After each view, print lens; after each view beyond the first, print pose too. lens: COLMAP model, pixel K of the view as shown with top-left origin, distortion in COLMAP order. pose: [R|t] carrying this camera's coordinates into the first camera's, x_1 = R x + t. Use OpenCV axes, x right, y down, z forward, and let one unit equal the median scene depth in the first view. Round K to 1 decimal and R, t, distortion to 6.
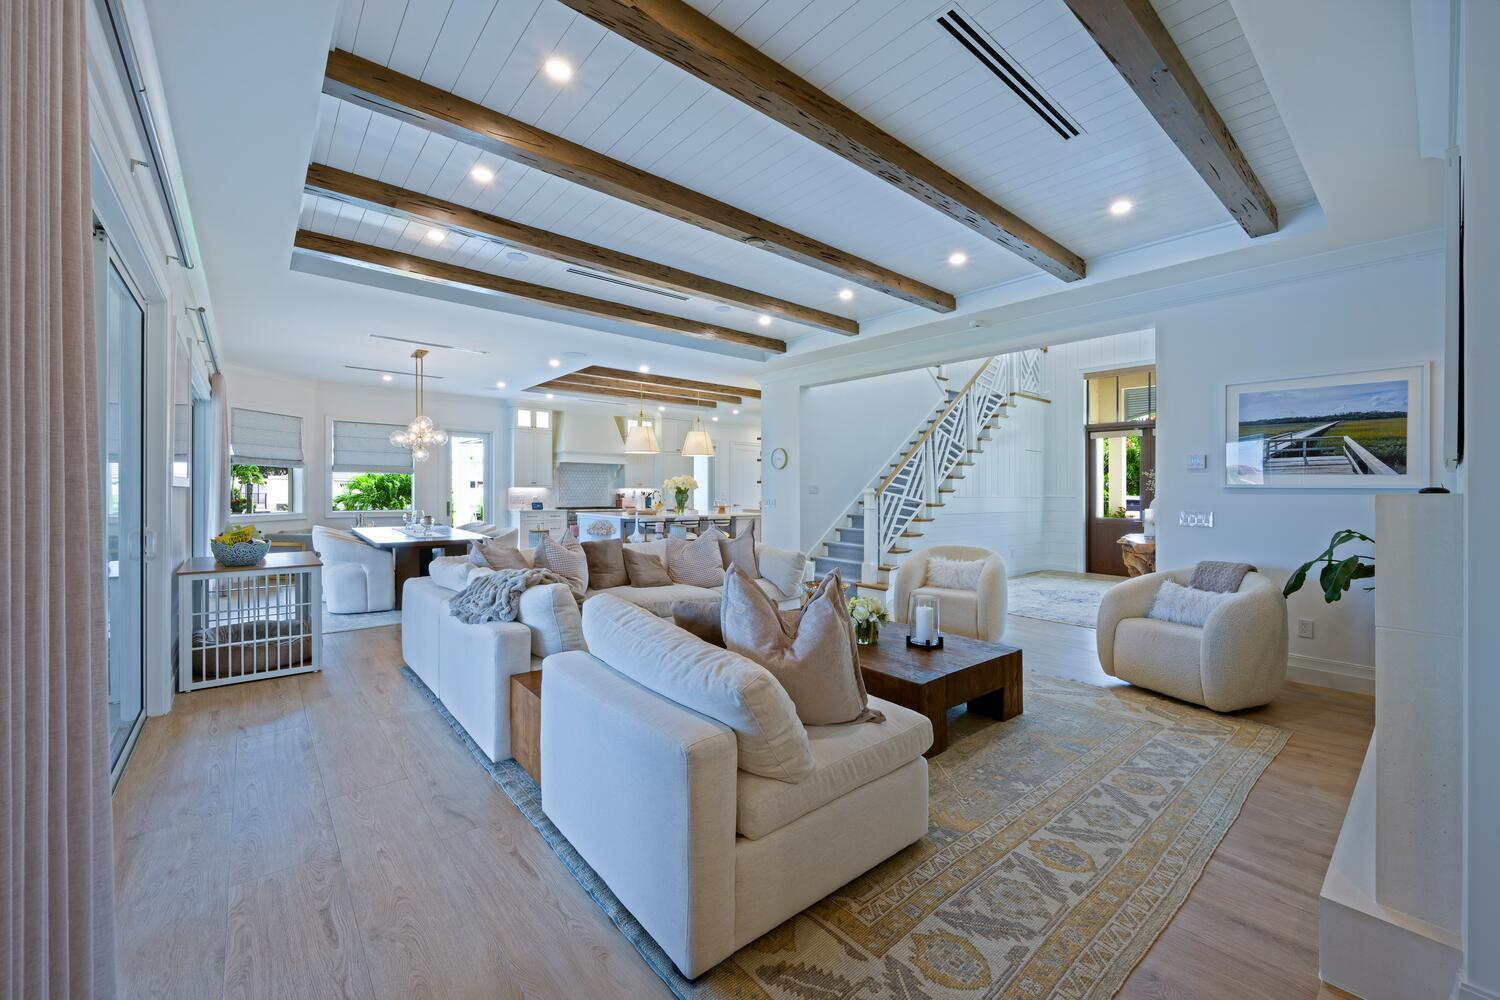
lens RADIAL K [[588.7, 0, 749.5], [0, 588.7, 489.0], [0, 0, 1]] dist [0.000910, 0.000029]
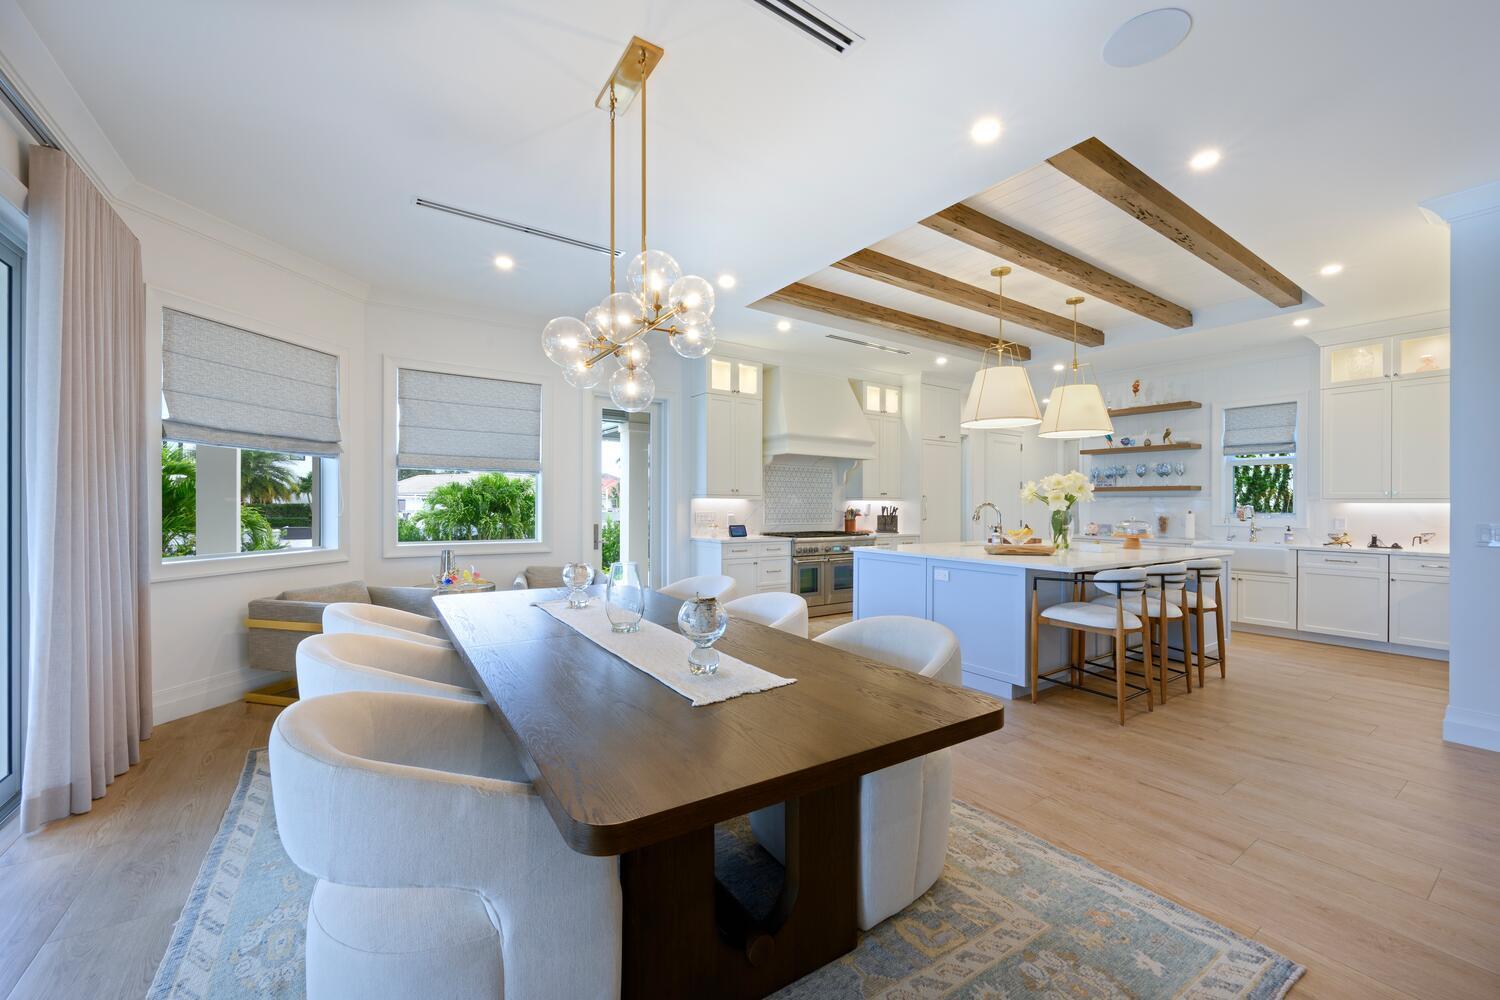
lens RADIAL K [[588.7, 0, 747.9], [0, 588.7, 501.3], [0, 0, 1]] dist [0.000910, 0.000029]
pose [[0.994576, -0.003392, -0.103954, -0.264396], [0.002984, 0.999987, -0.004082, 0.002024], [0.103966, 0.003750, 0.994574, 0.392860]]
